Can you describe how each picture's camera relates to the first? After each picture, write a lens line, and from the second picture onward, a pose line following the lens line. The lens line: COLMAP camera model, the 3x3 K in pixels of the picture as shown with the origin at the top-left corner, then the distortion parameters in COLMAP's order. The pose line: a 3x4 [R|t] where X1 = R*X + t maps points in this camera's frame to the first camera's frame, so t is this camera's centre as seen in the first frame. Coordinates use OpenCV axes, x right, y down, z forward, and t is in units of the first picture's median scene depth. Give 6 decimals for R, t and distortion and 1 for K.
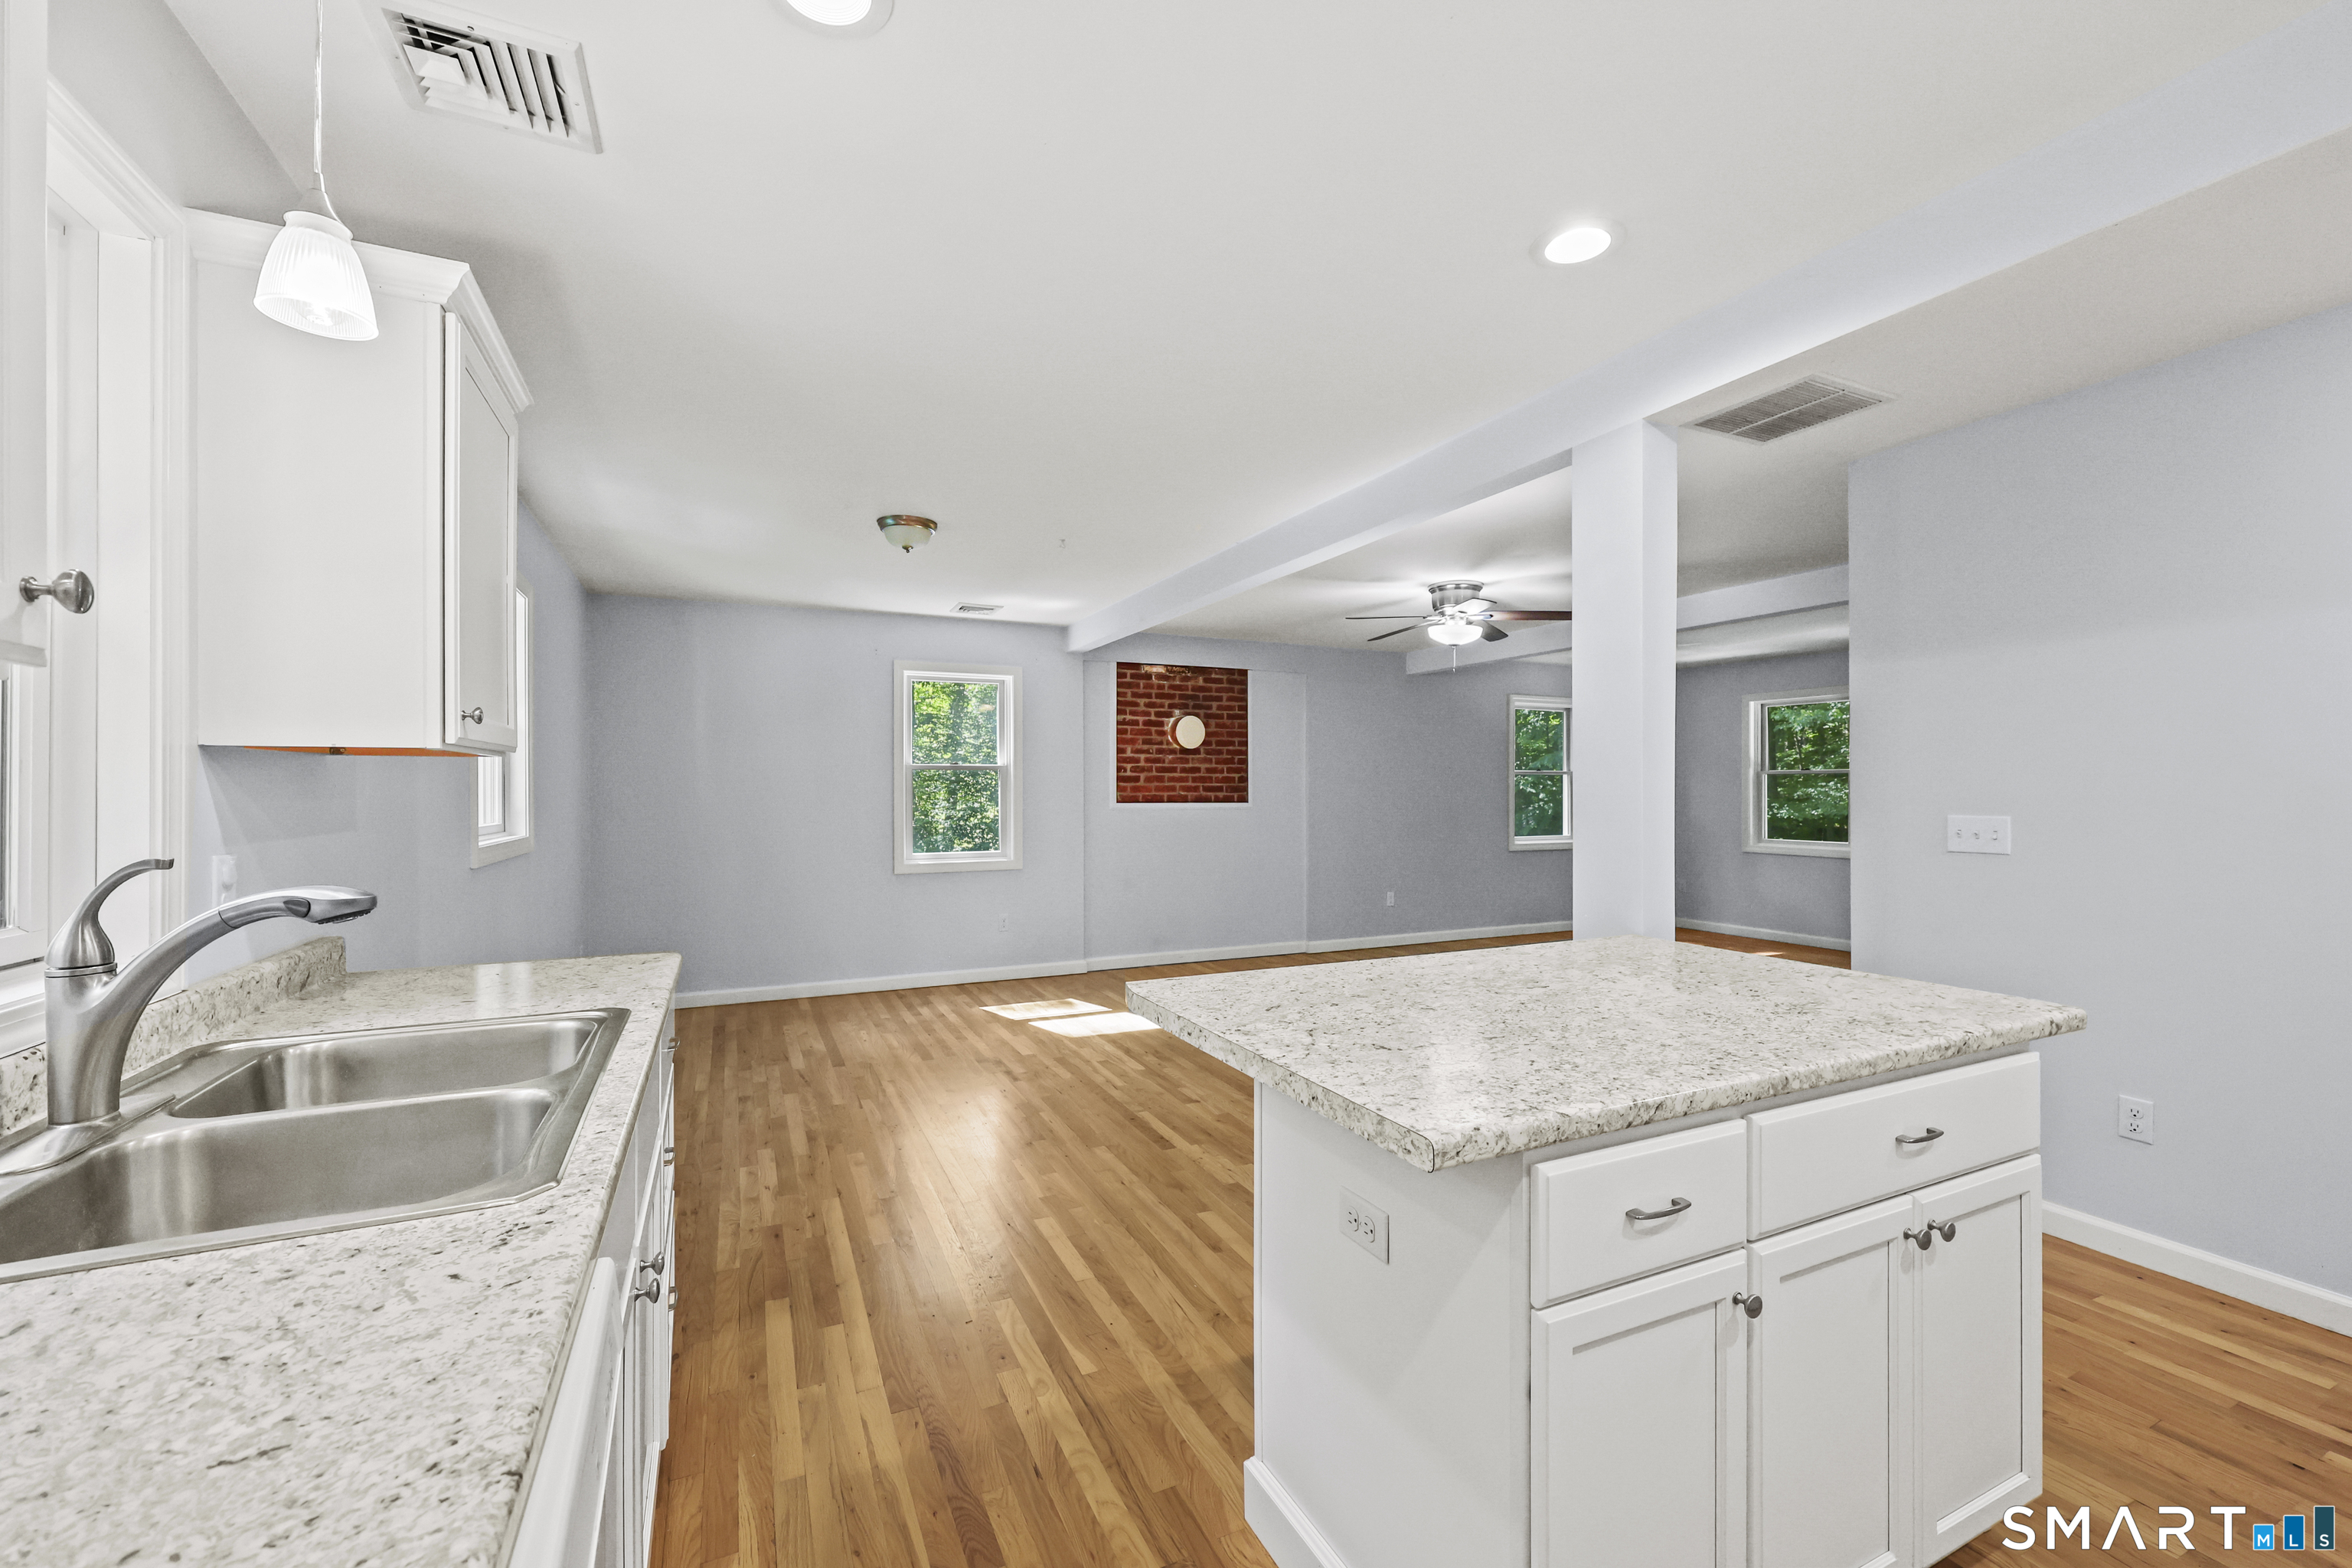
lens RADIAL K [[945.6, 0, 1168.3], [0, 945.6, 790.2], [0, 0, 1]] dist [-0.000724, -0.000278]
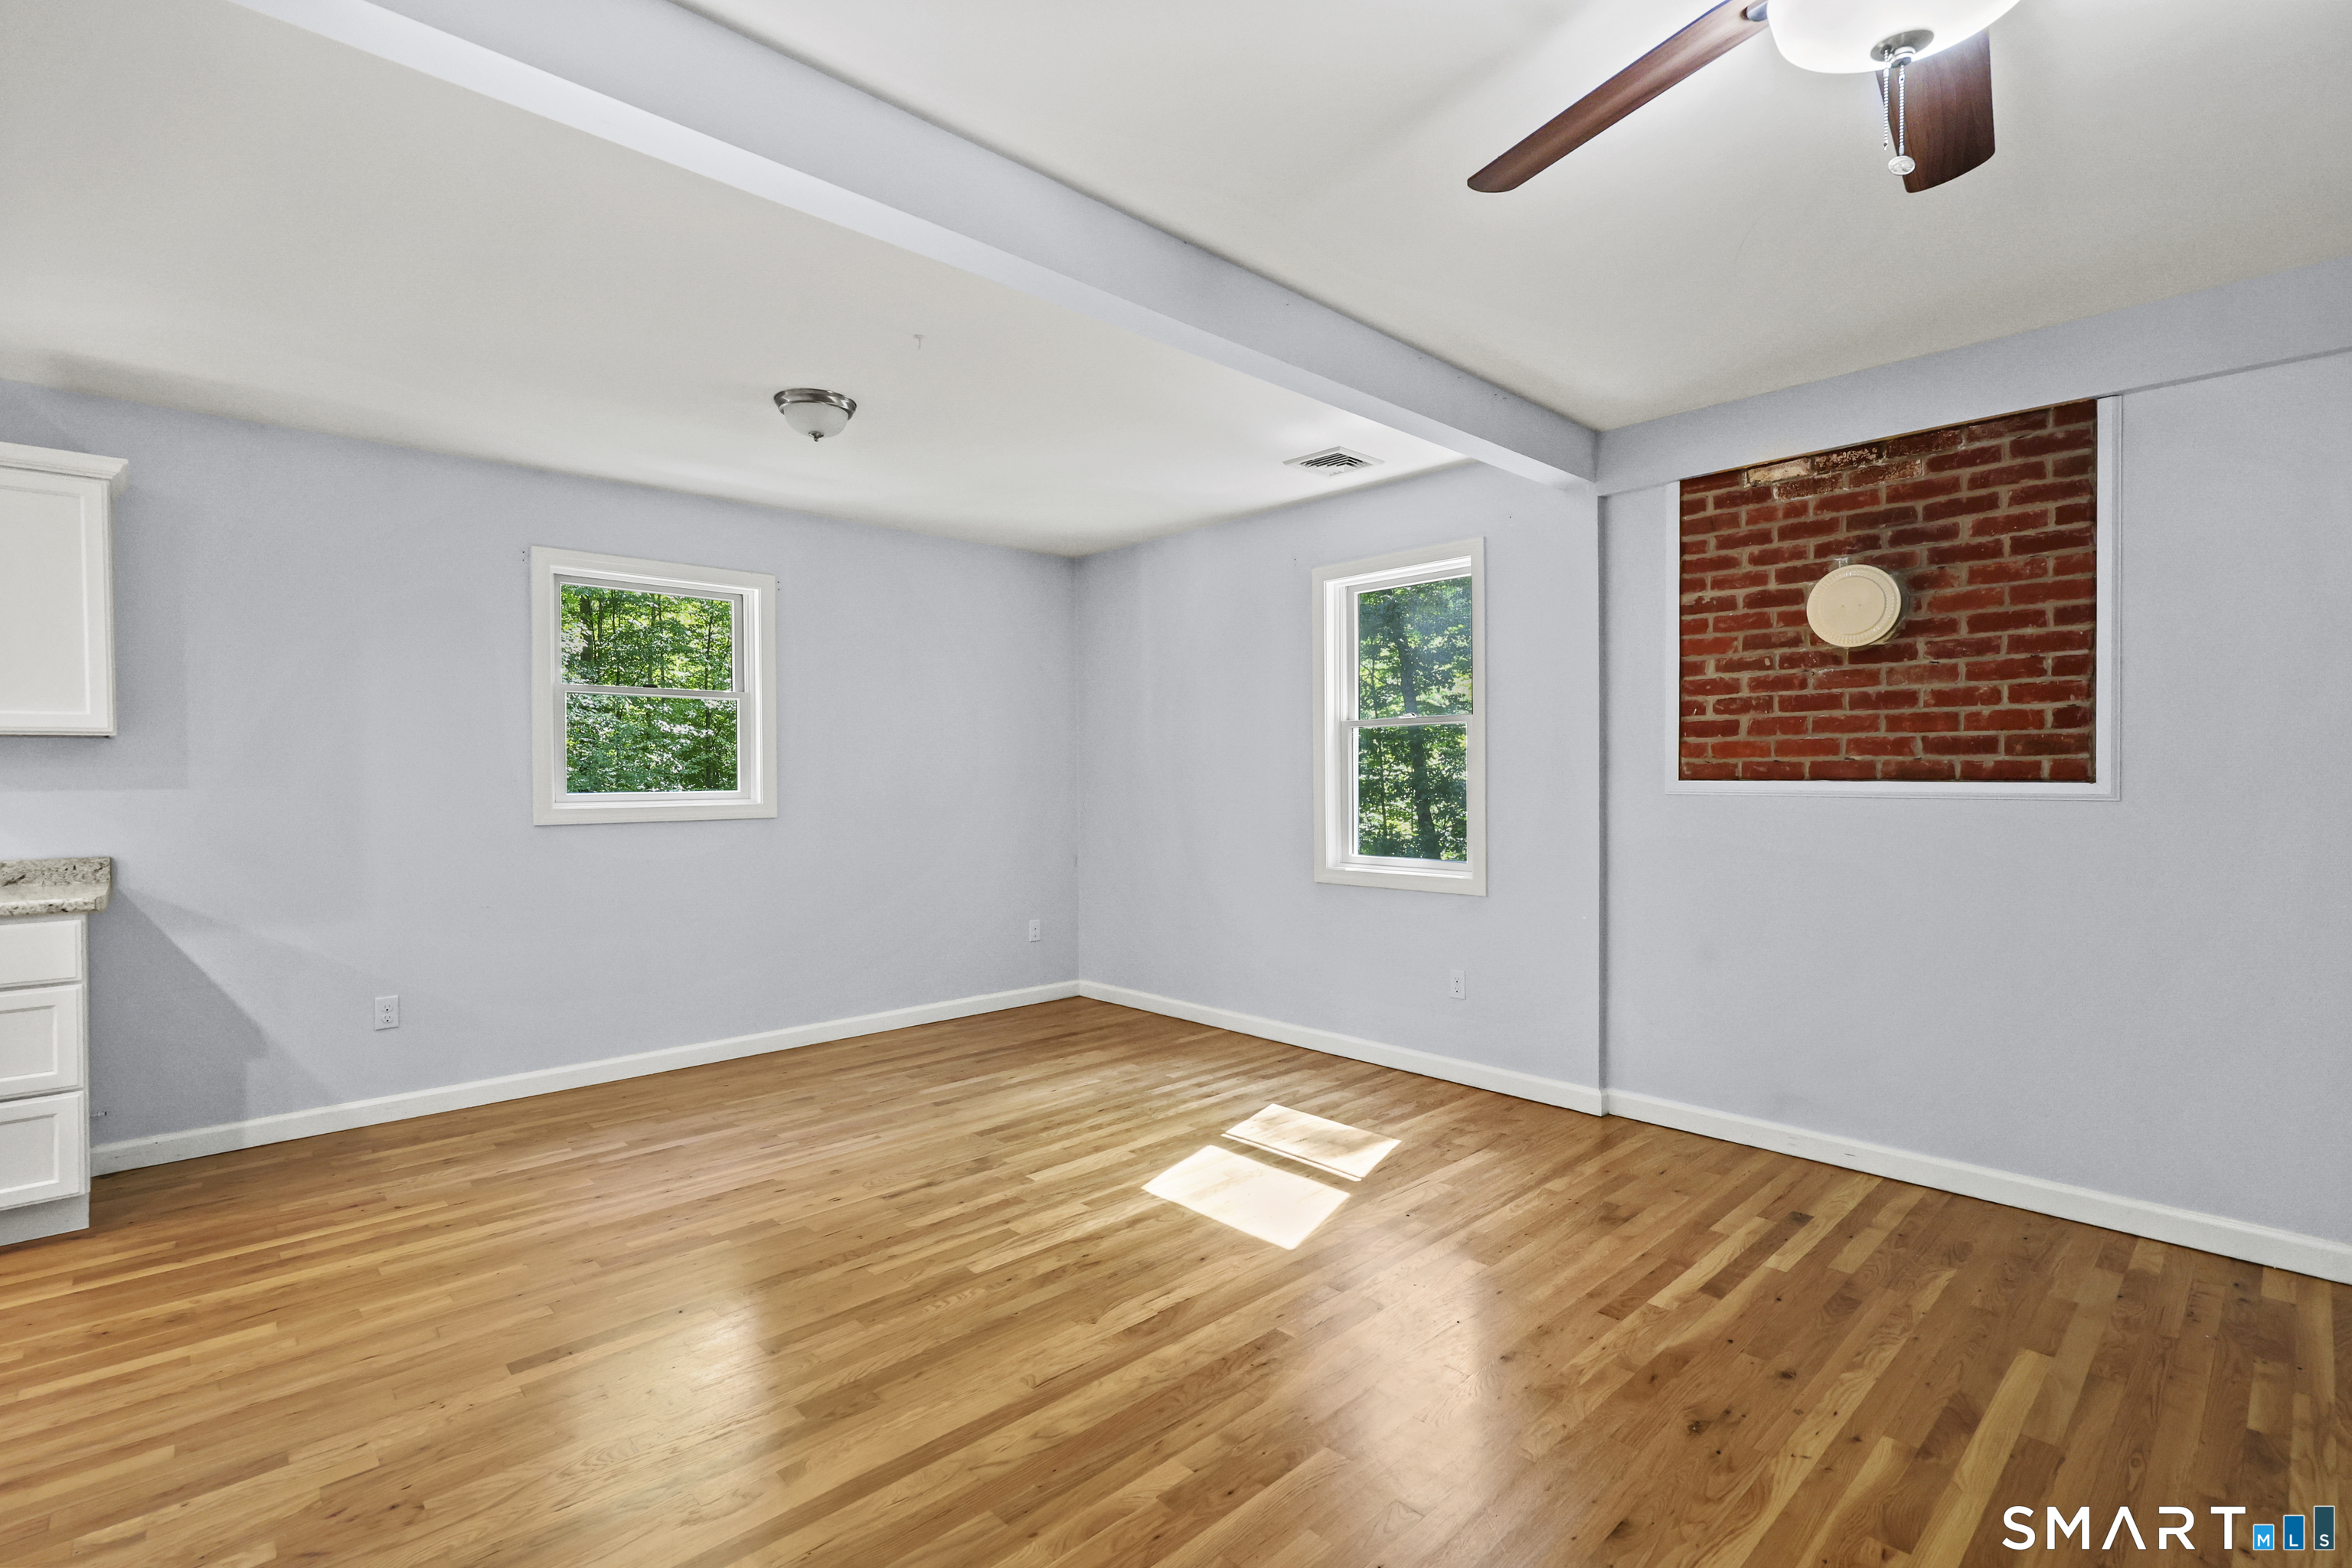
lens RADIAL K [[1093.2, 0, 1176.7], [0, 1093.2, 782.7], [0, 0, 1]] dist [0.002421, 0.001273]
pose [[0.319155, 0.007731, -0.947671, 0.381050], [0.004326, 0.999944, 0.009614, 0.008472], [0.947693, -0.007168, 0.319104, 0.586476]]
